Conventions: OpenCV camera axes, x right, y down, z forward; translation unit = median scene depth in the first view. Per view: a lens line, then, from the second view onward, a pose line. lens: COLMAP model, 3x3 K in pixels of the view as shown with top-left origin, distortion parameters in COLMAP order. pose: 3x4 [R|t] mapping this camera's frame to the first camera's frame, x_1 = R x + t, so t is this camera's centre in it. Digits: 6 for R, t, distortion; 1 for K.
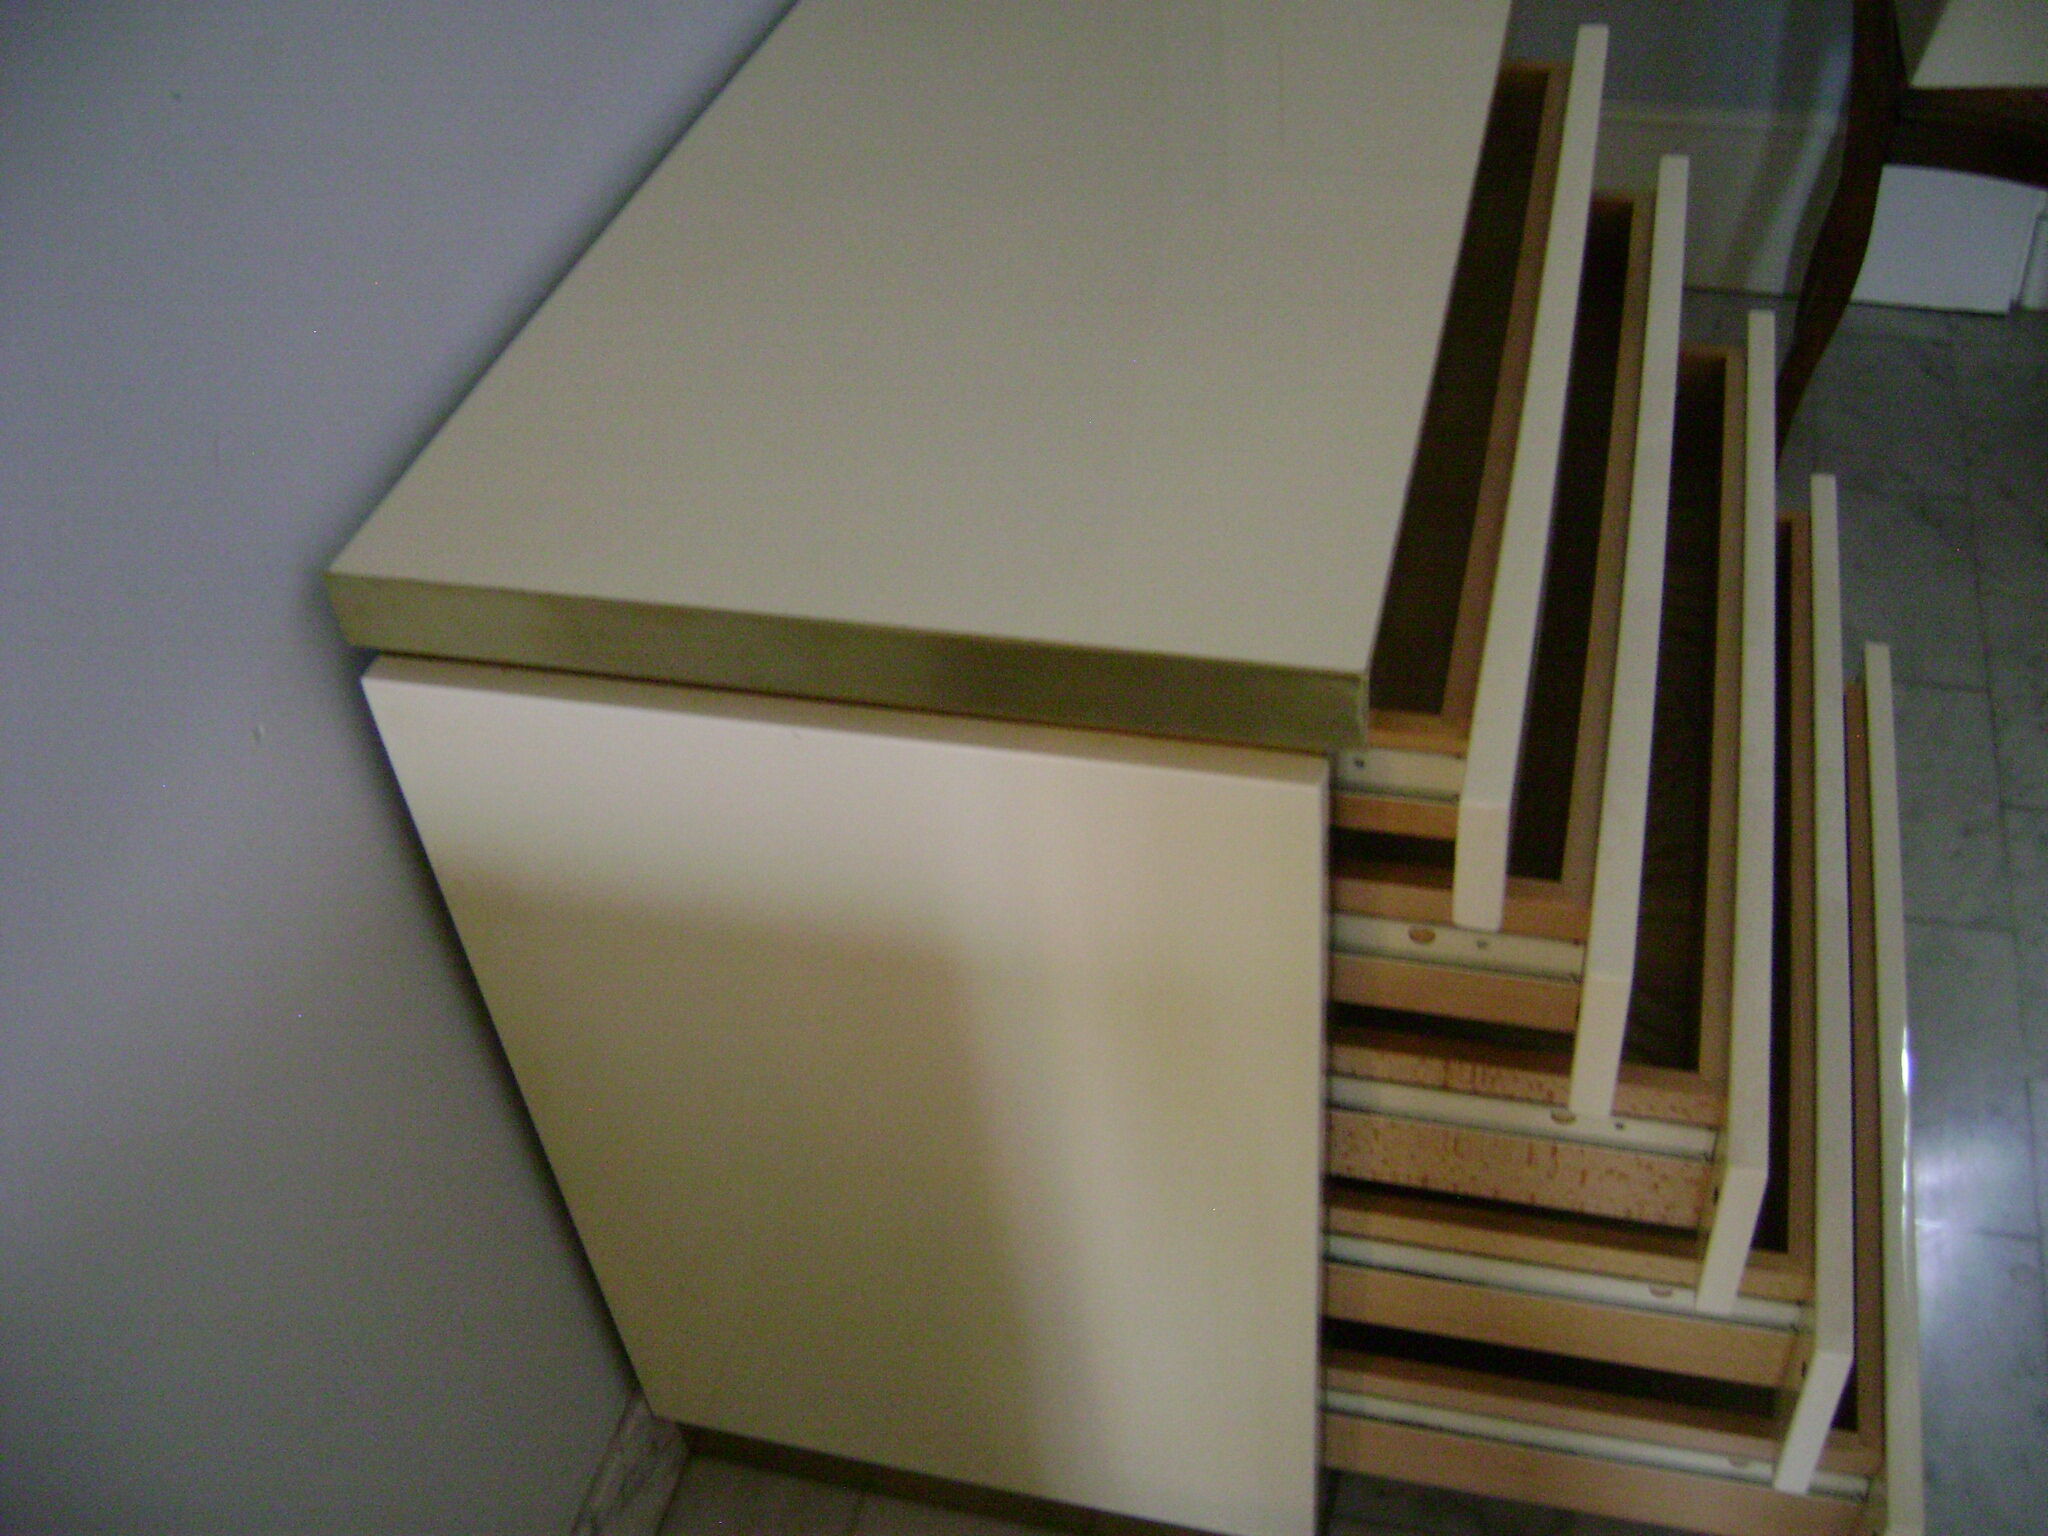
lens RADIAL K [[2076.6, 0, 1020.3], [0, 2076.6, 753.9], [0, 0, 1]] dist [-0.110848, 0.000000]
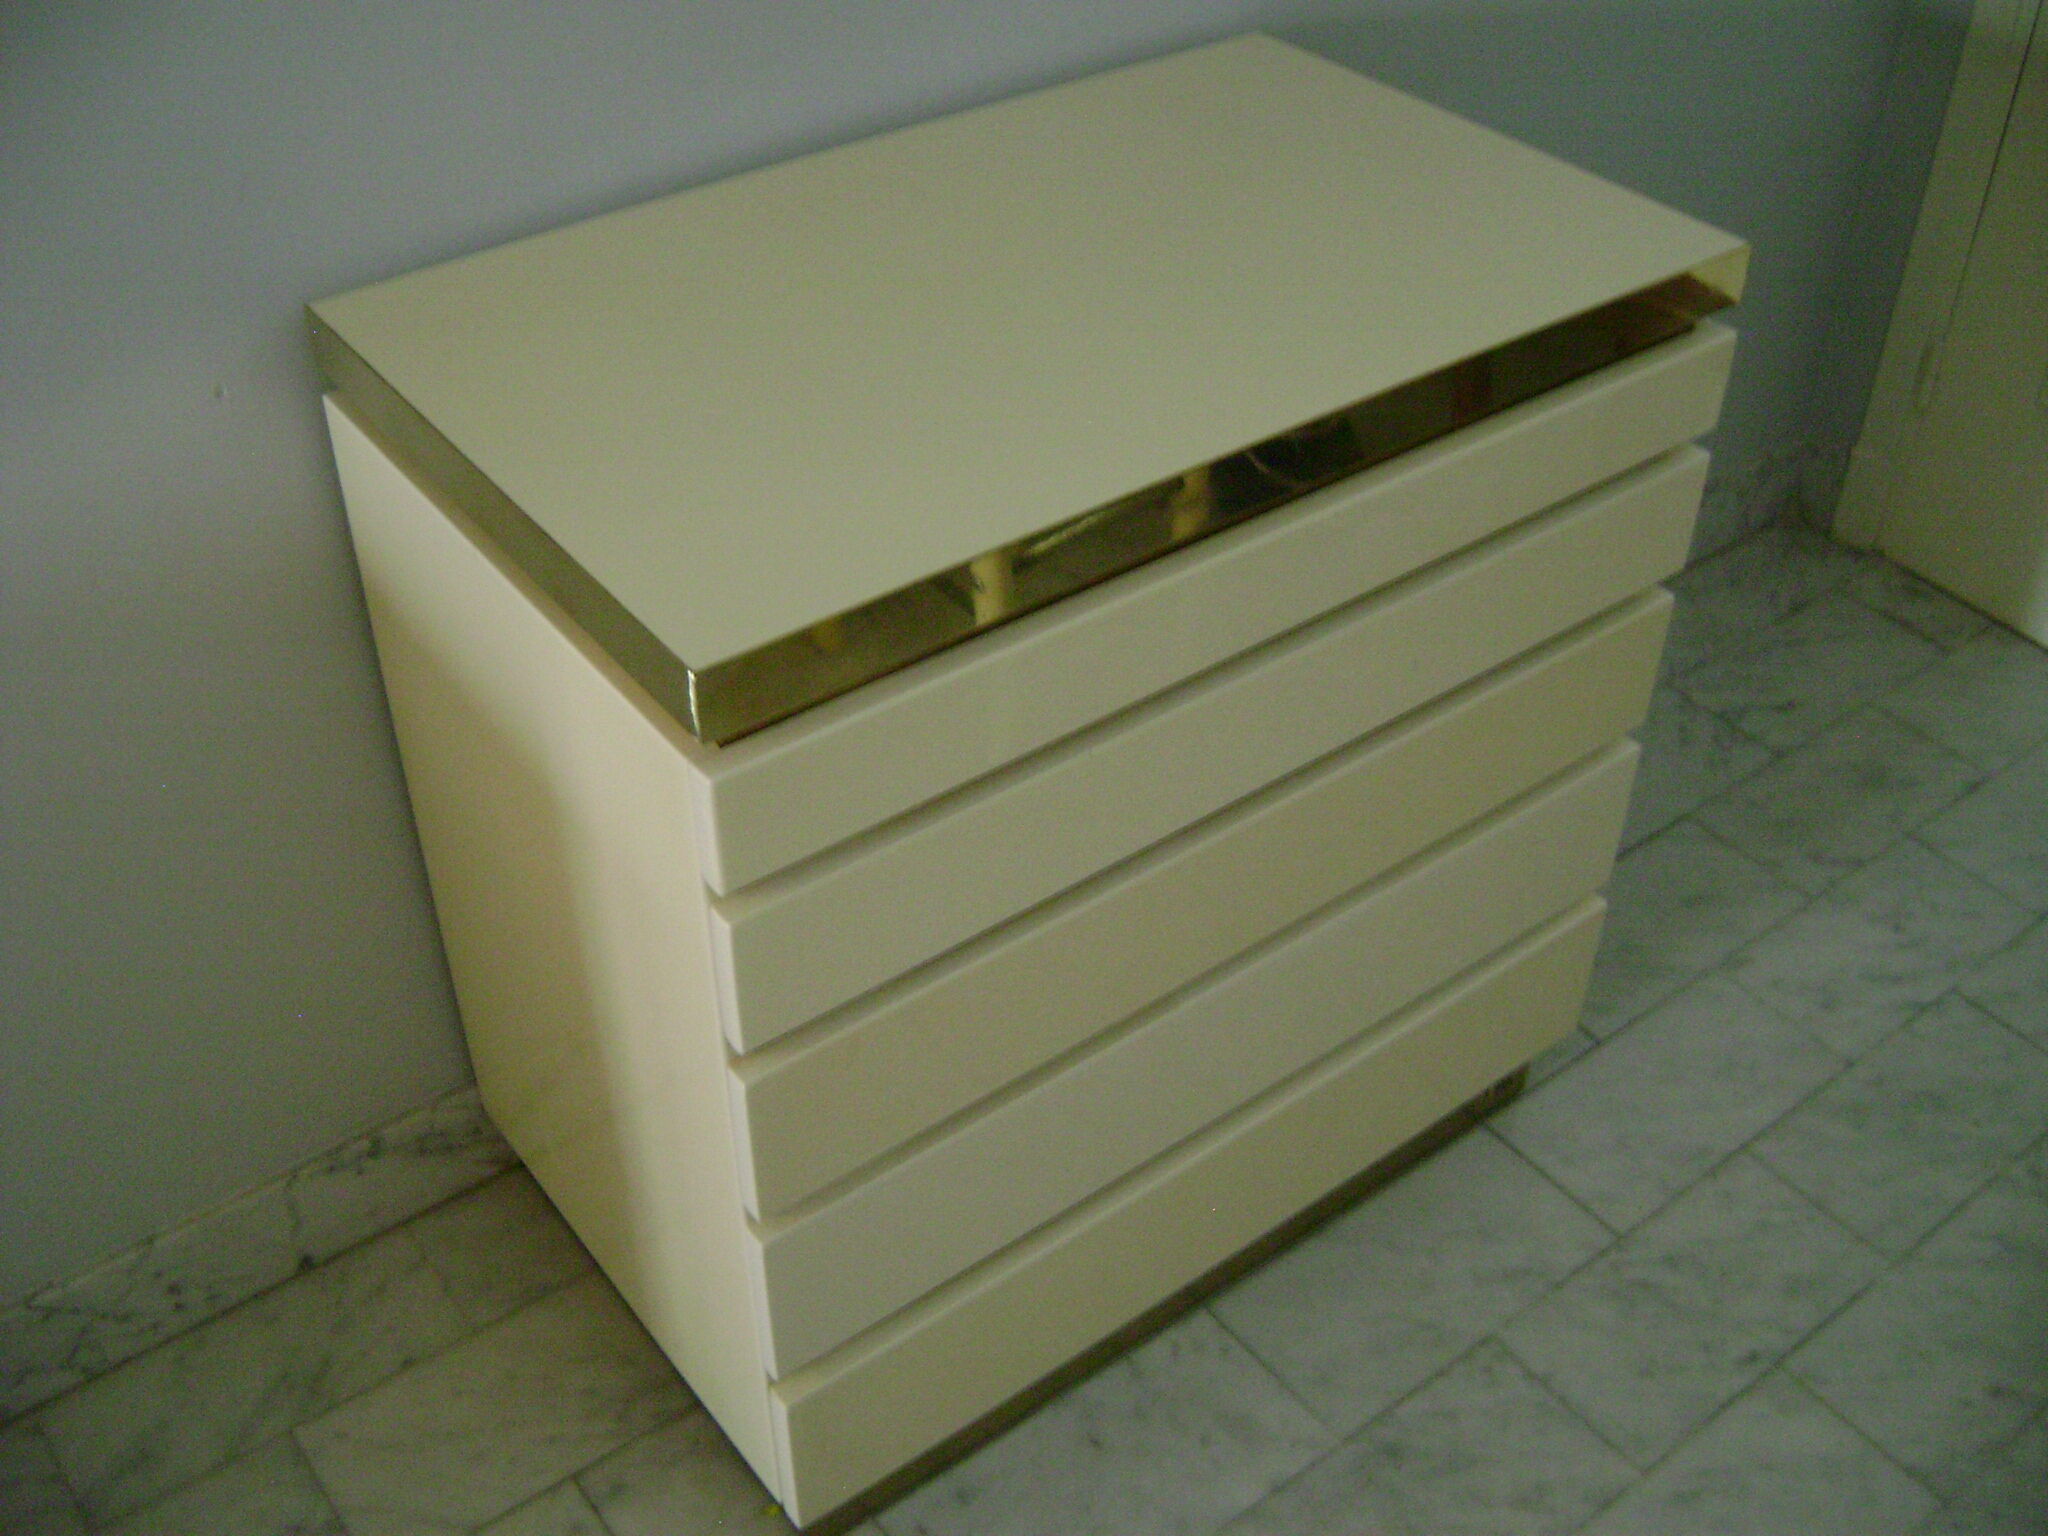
lens RADIAL K [[2076.6, 0, 1016.5], [0, 2076.6, 771.9], [0, 0, 1]] dist [-0.110848, 0.000000]
pose [[0.791485, 0.462386, -0.399688, 0.613590], [-0.466093, 0.879657, 0.094661, -0.143169], [0.395358, 0.111369, 0.911750, 0.013717]]
